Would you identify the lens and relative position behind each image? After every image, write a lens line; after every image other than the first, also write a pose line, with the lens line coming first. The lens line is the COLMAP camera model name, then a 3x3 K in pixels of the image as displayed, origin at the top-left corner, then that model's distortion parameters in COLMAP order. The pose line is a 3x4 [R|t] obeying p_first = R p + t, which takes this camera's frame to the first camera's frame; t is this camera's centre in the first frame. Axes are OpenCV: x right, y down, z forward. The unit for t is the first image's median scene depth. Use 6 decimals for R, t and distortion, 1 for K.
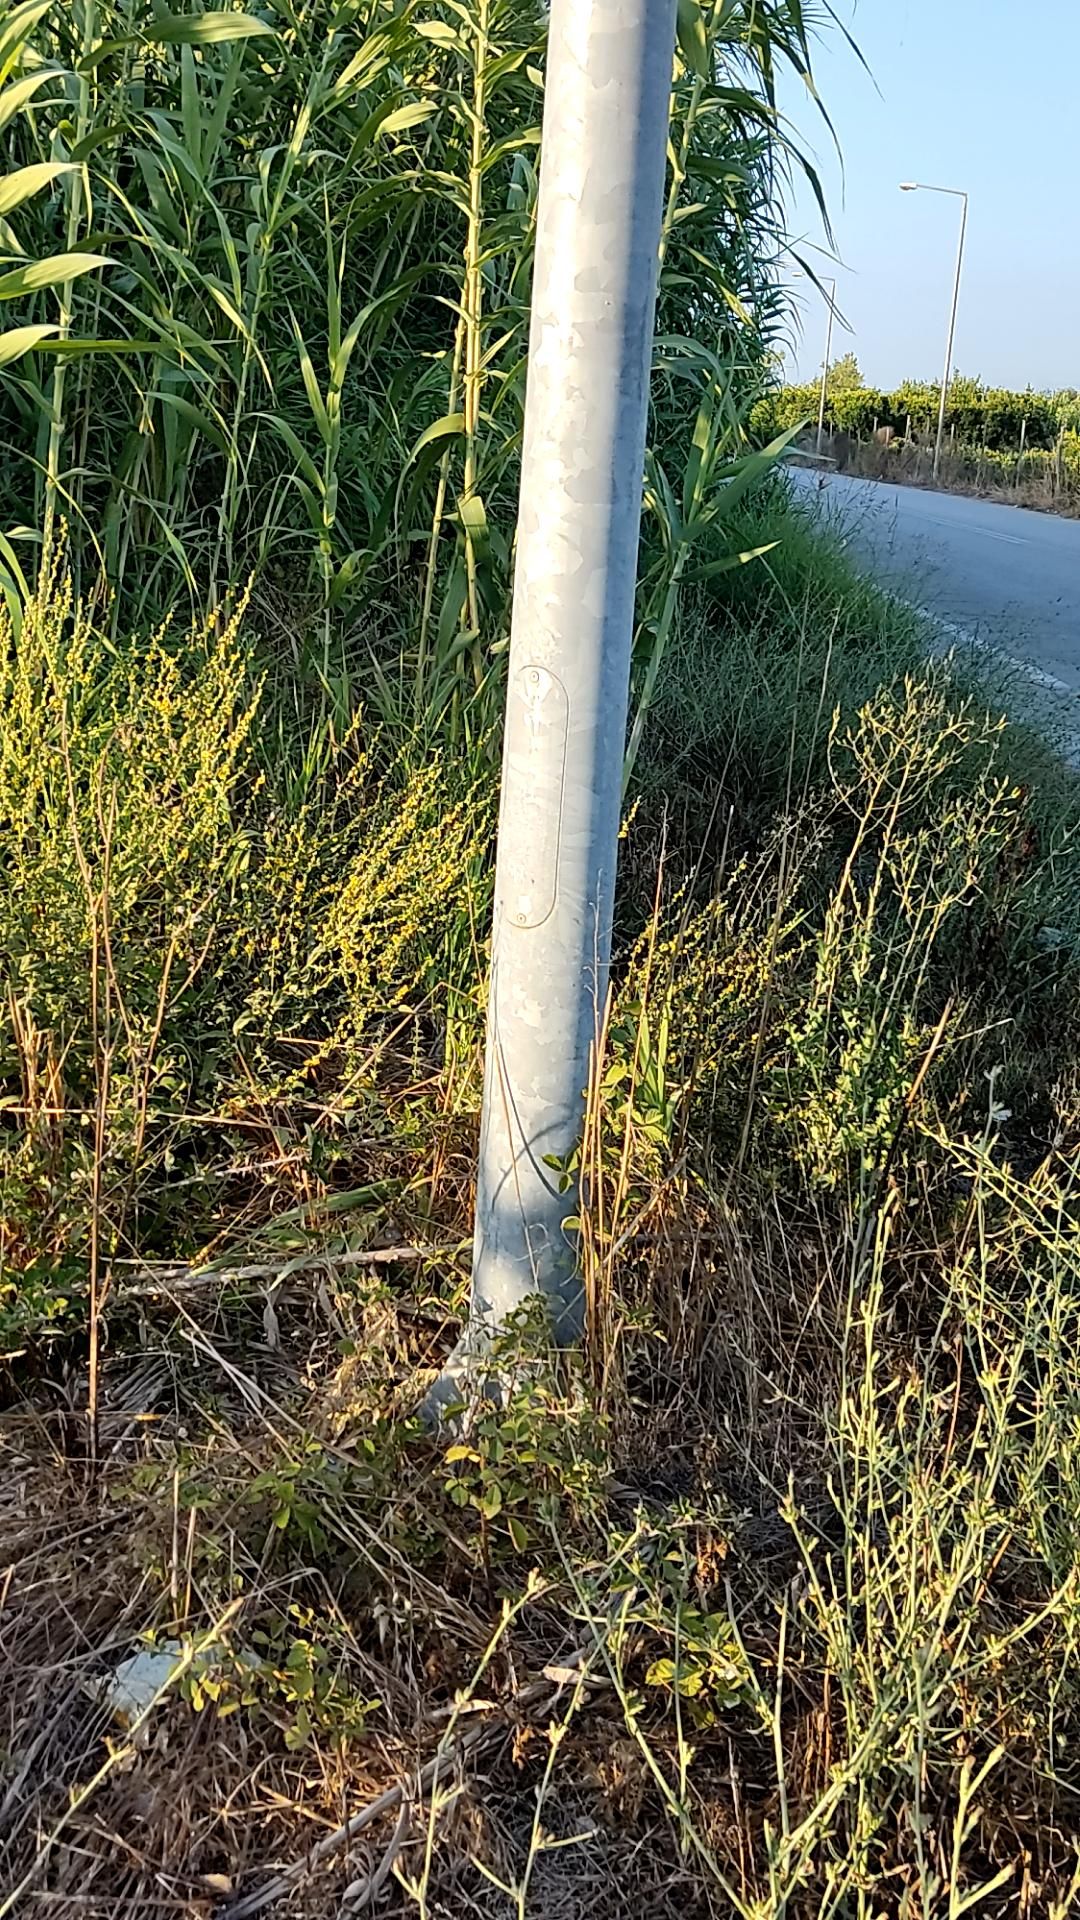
lens RADIAL K [[1694.6, 0, 540.0], [0, 1694.6, 960.0], [0, 0, 1]] dist [-0.006731, -0.004705]
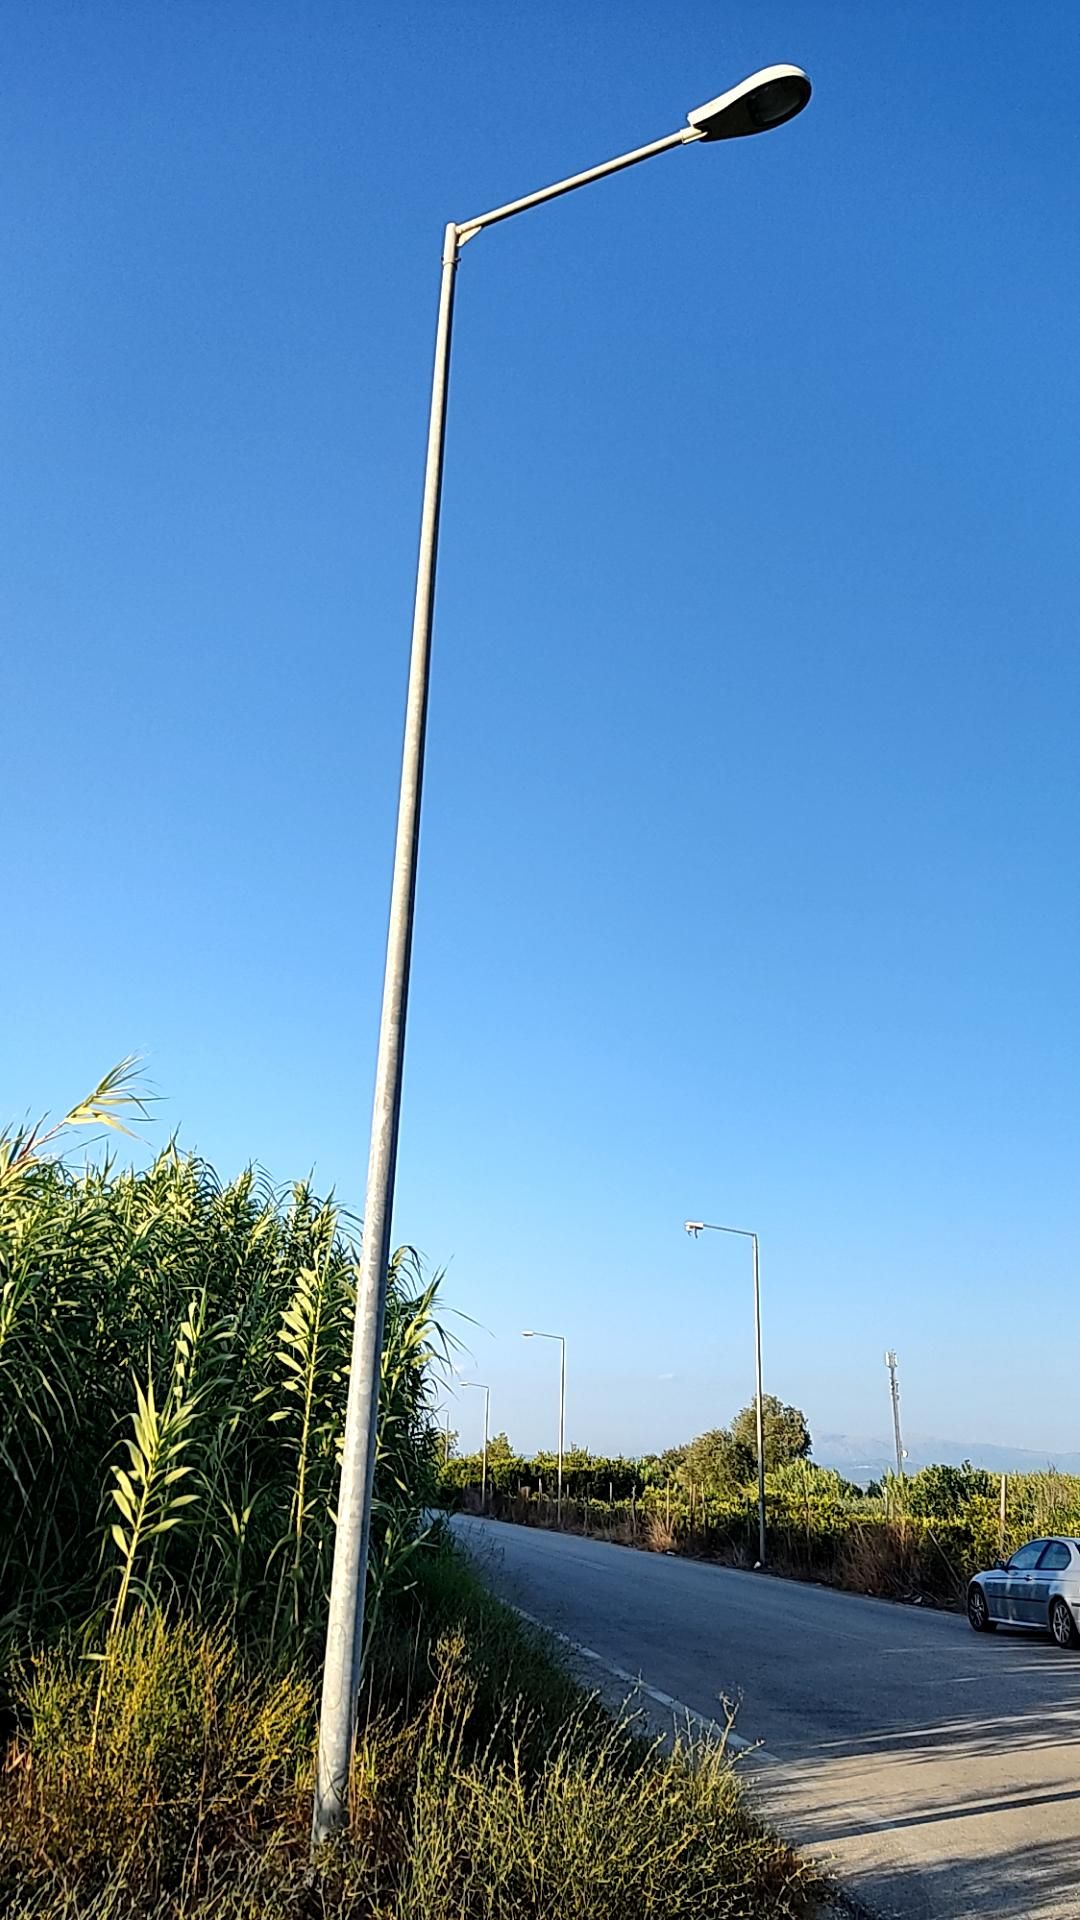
lens RADIAL K [[1393.9, 0, 540.0], [0, 1393.9, 960.0], [0, 0, 1]] dist [-0.001846, -0.002994]
pose [[0.983552, 0.049225, 0.173789, -0.088748], [0.066505, 0.795864, -0.601812, 0.277055], [-0.167936, 0.603472, 0.779499, -1.207562]]
